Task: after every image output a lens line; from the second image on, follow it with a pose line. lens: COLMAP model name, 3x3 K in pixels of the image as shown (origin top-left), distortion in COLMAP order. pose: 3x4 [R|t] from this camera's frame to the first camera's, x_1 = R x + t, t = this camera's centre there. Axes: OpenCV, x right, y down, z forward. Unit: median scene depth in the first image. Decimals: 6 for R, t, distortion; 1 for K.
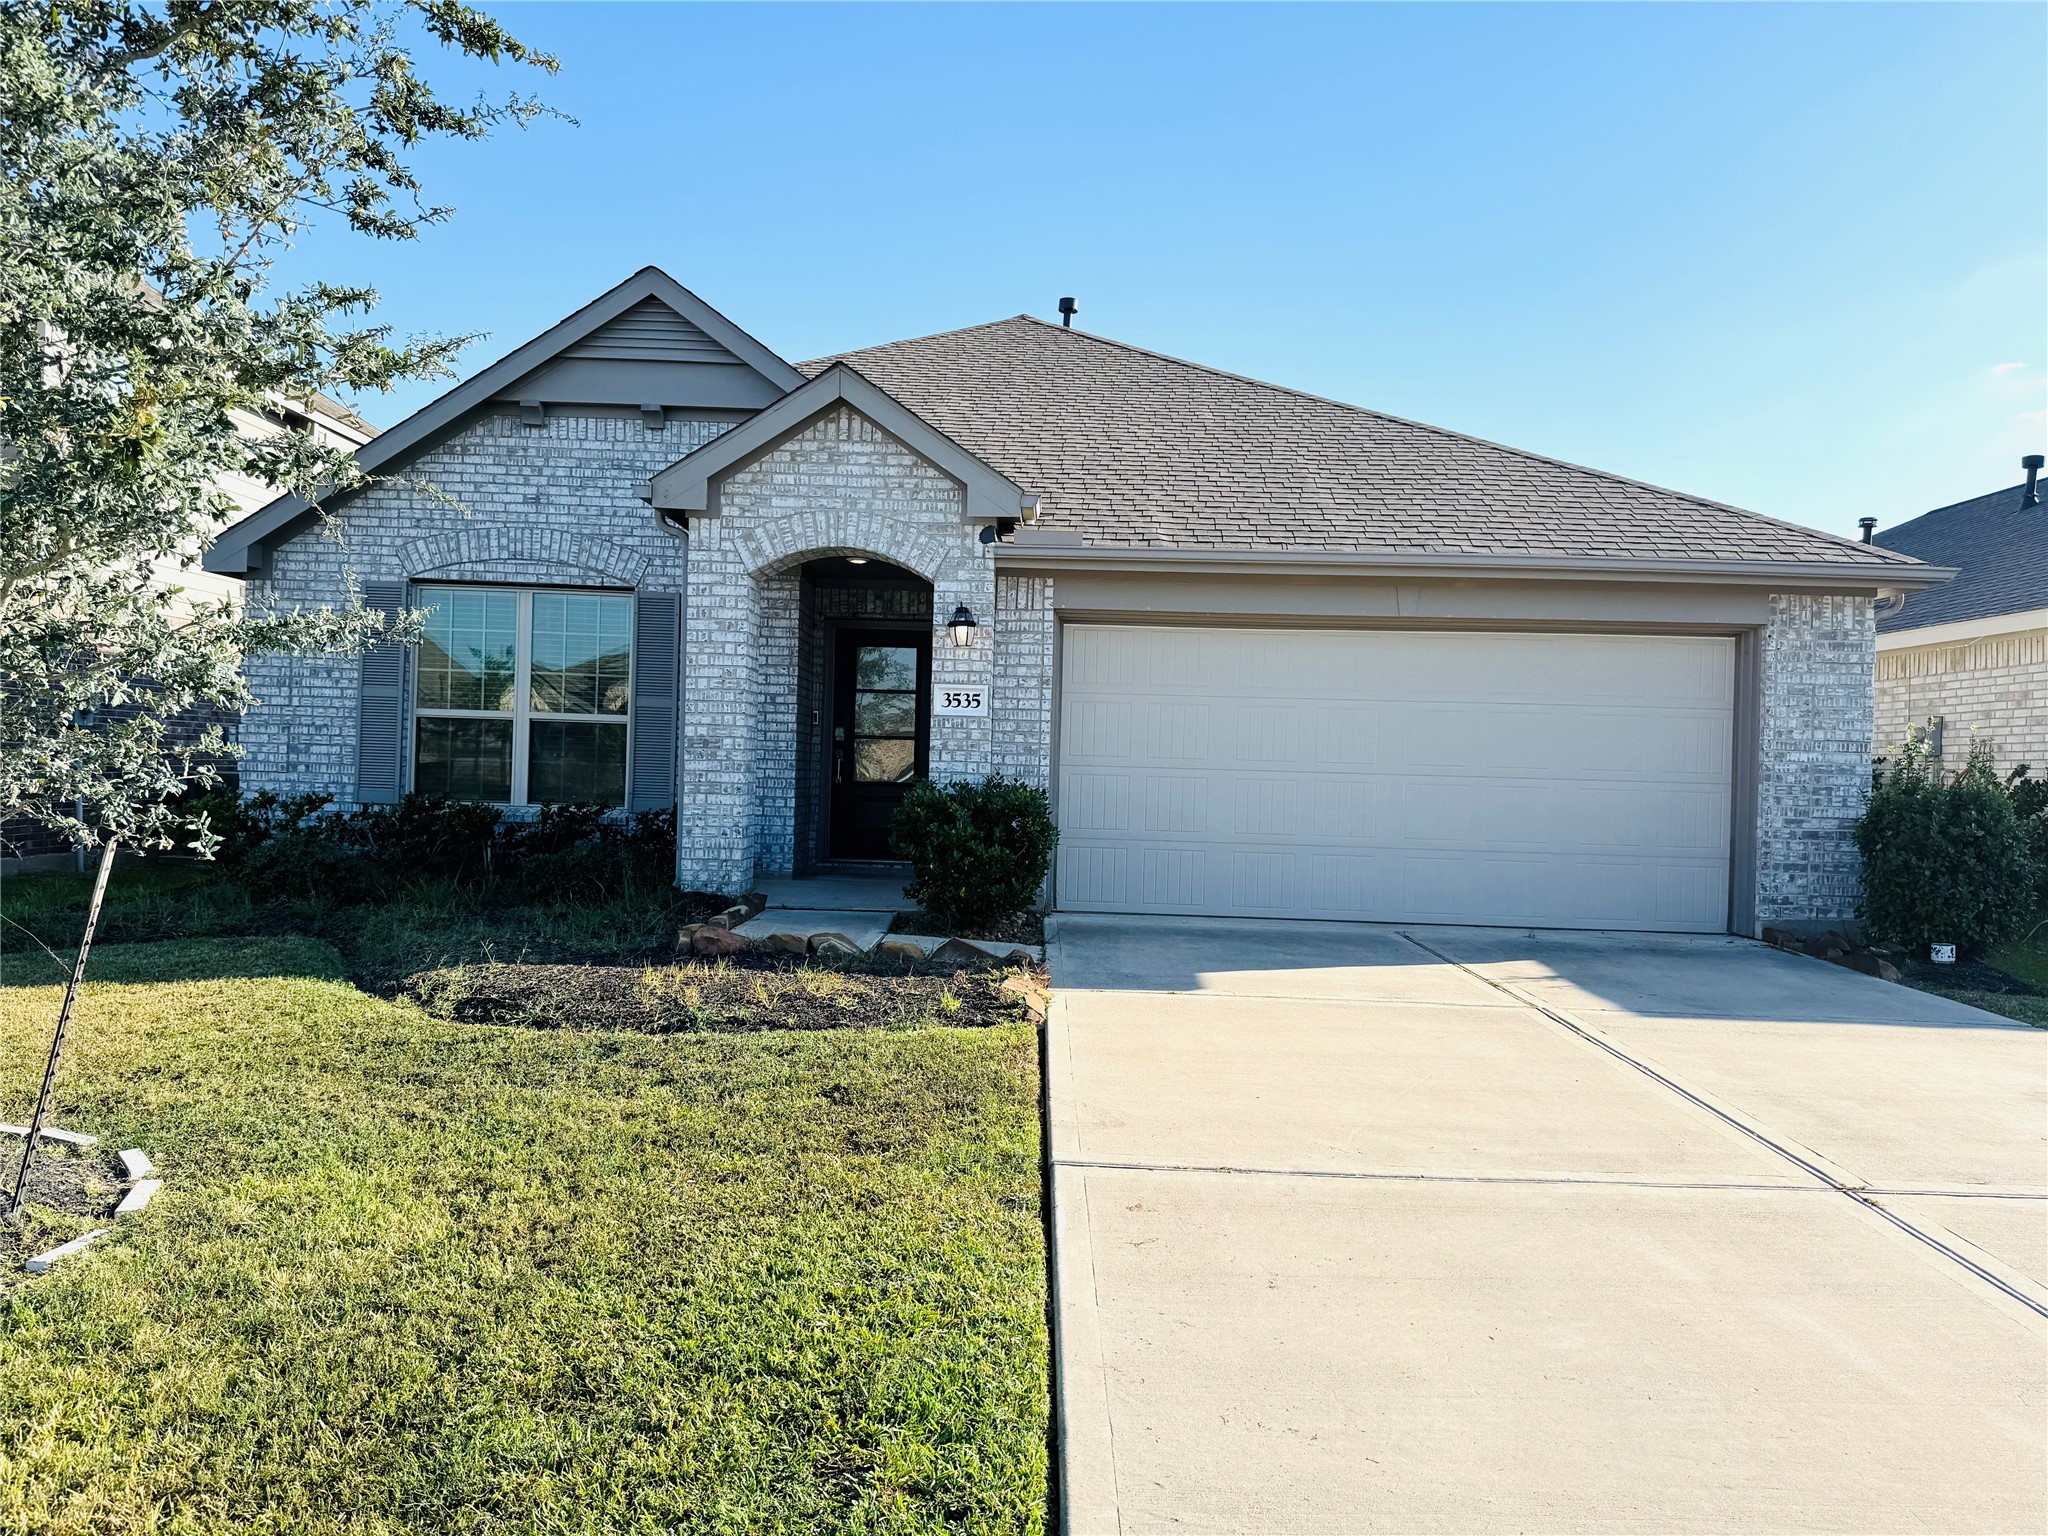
lens RADIAL K [[1450.1, 0, 1030.0], [0, 1450.1, 764.2], [0, 0, 1]] dist [0.035558, -0.043143]
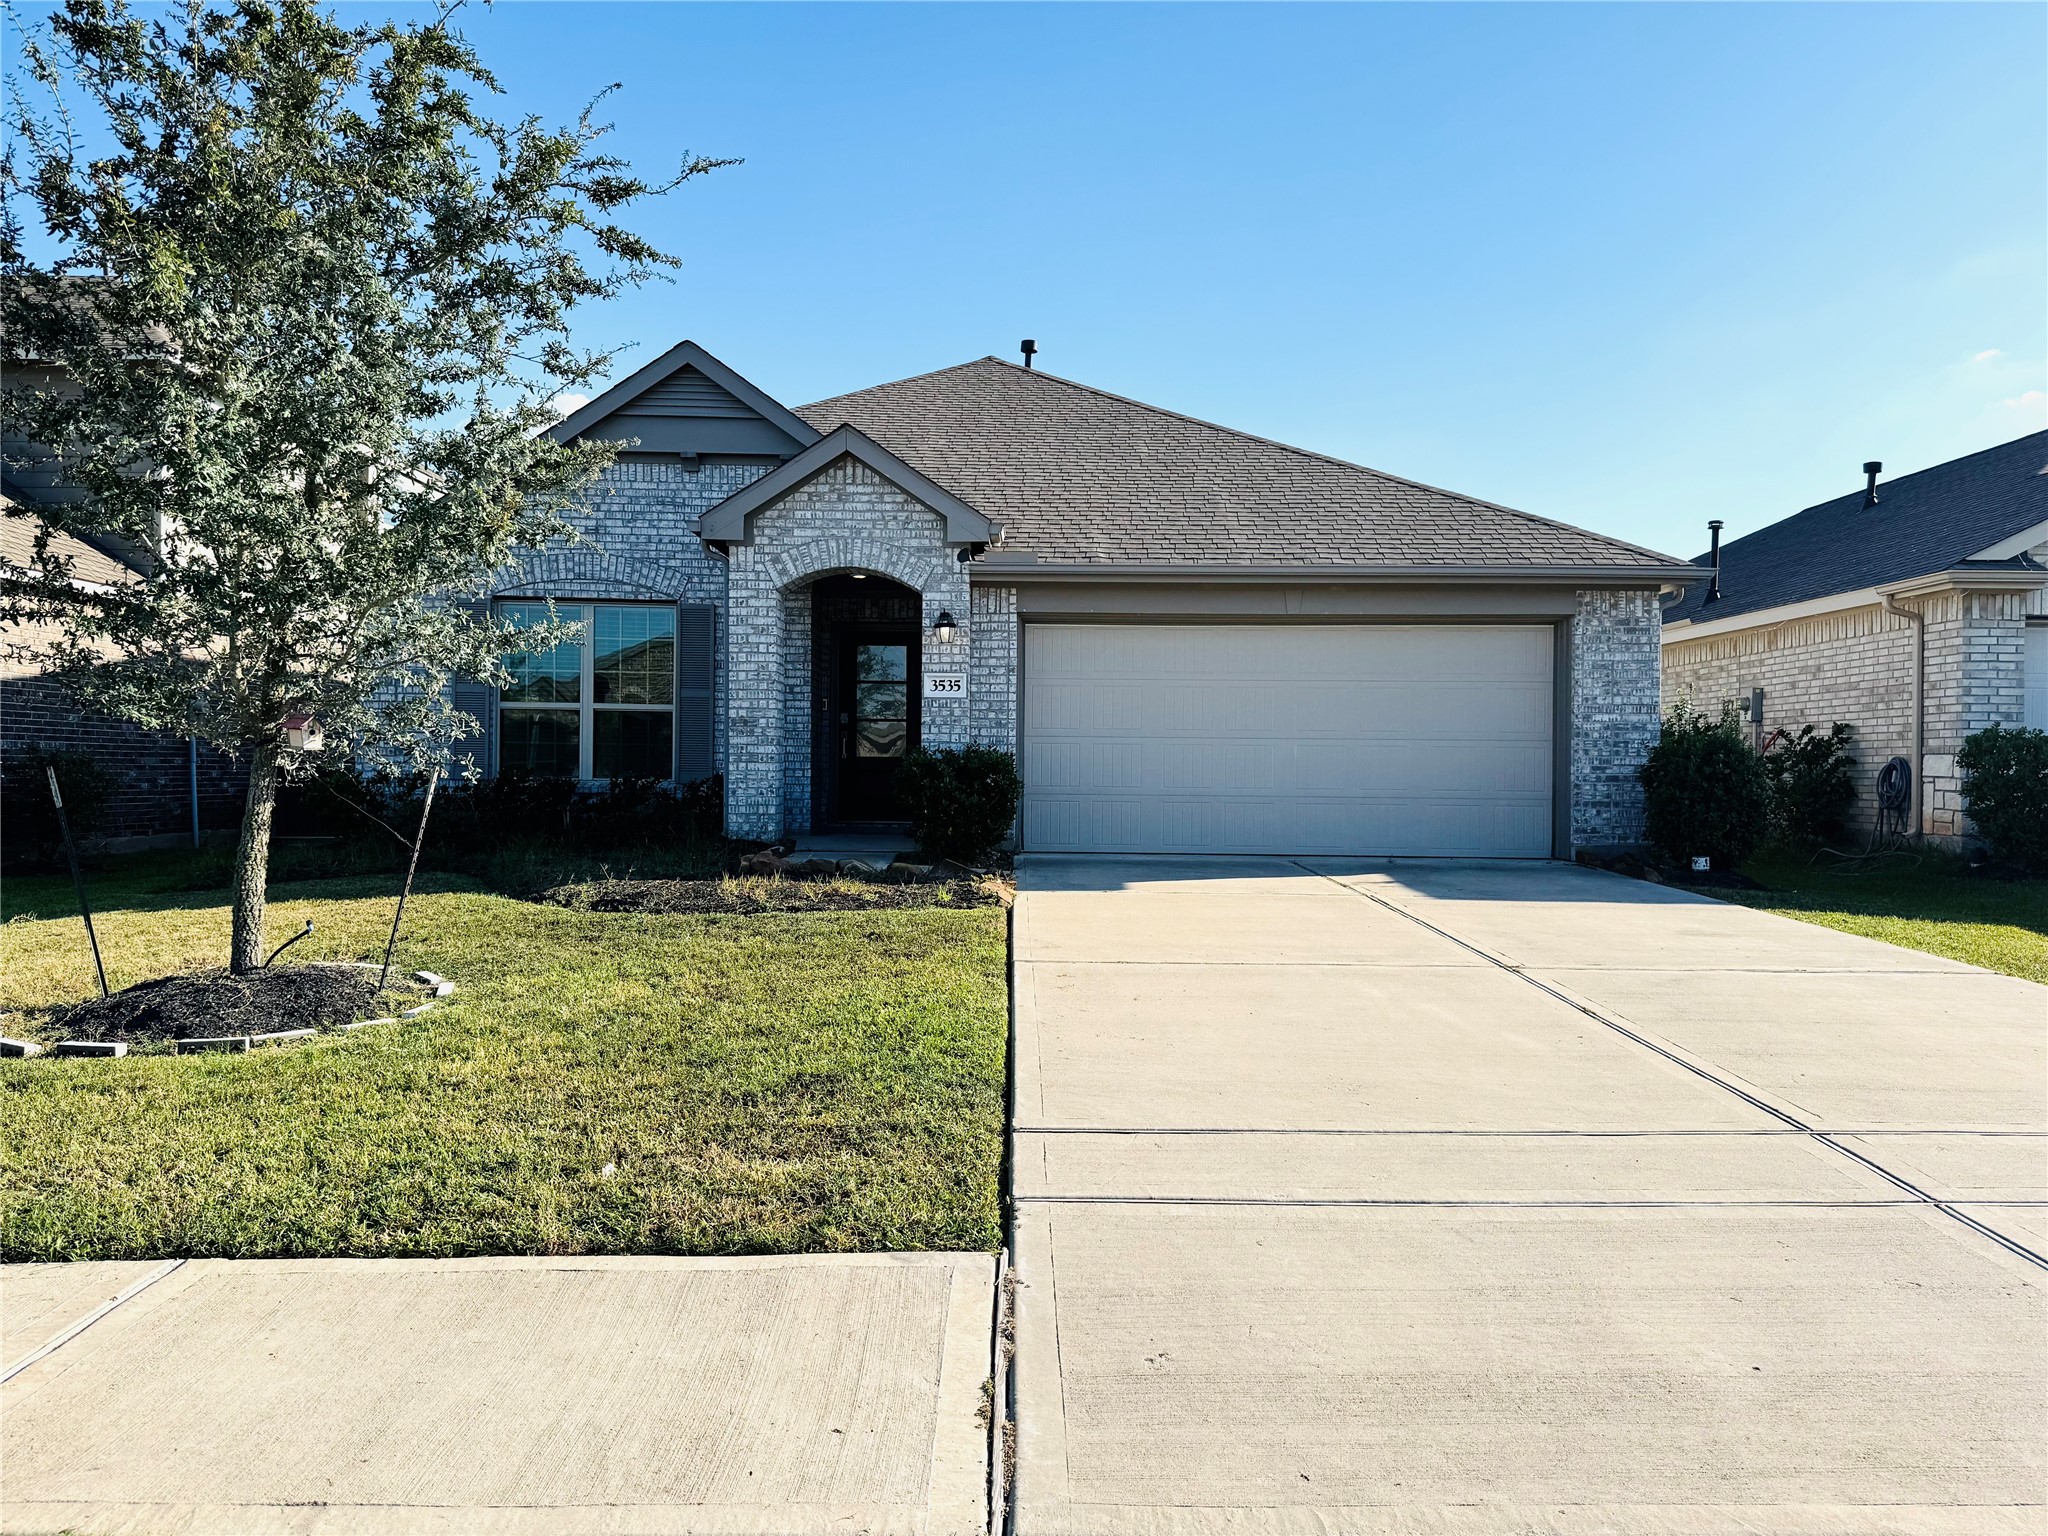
lens RADIAL K [[1450.1, 0, 1018.9], [0, 1450.1, 767.8], [0, 0, 1]] dist [0.035558, -0.043143]
pose [[0.999797, -0.018589, 0.007709, 0.005822], [0.018576, 0.999826, 0.001735, 0.027129], [-0.007739, -0.001591, 0.999969, -0.272147]]
